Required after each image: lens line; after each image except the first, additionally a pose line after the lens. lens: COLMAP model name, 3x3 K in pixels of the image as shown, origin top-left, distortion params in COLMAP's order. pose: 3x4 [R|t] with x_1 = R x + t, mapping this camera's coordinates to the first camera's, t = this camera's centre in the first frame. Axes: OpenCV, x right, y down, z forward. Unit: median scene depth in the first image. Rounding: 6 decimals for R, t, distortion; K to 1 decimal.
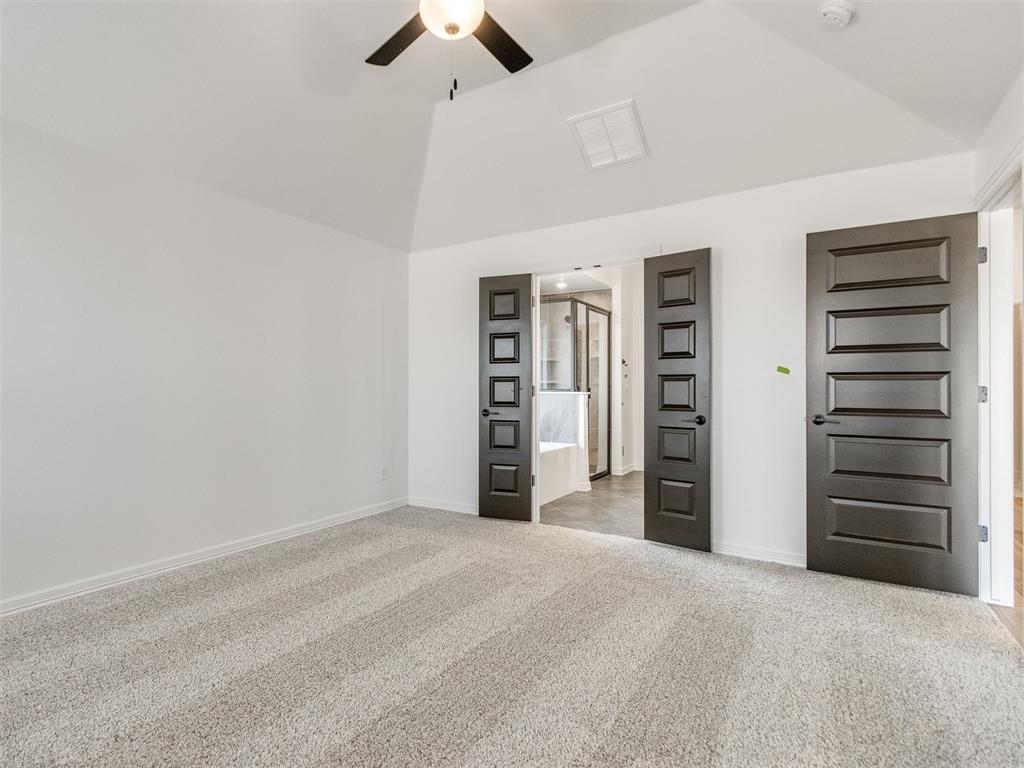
lens RADIAL K [[545.6, 0, 507.0], [0, 545.6, 386.0], [0, 0, 1]] dist [0.010975, -0.004420]
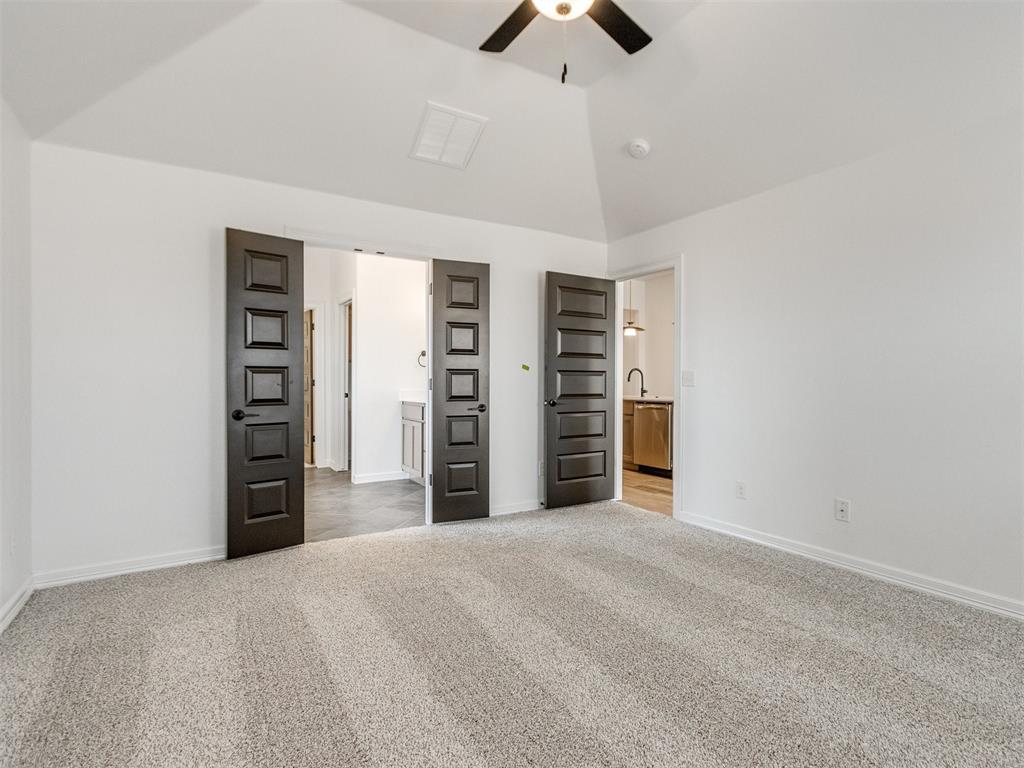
lens RADIAL K [[545.6, 0, 504.0], [0, 545.6, 385.3], [0, 0, 1]] dist [0.010975, -0.004420]
pose [[0.416095, -0.008930, 0.909277, -0.696126], [-0.002237, 0.999939, 0.010845, 0.000557], [-0.909318, -0.006547, 0.416050, 0.463709]]
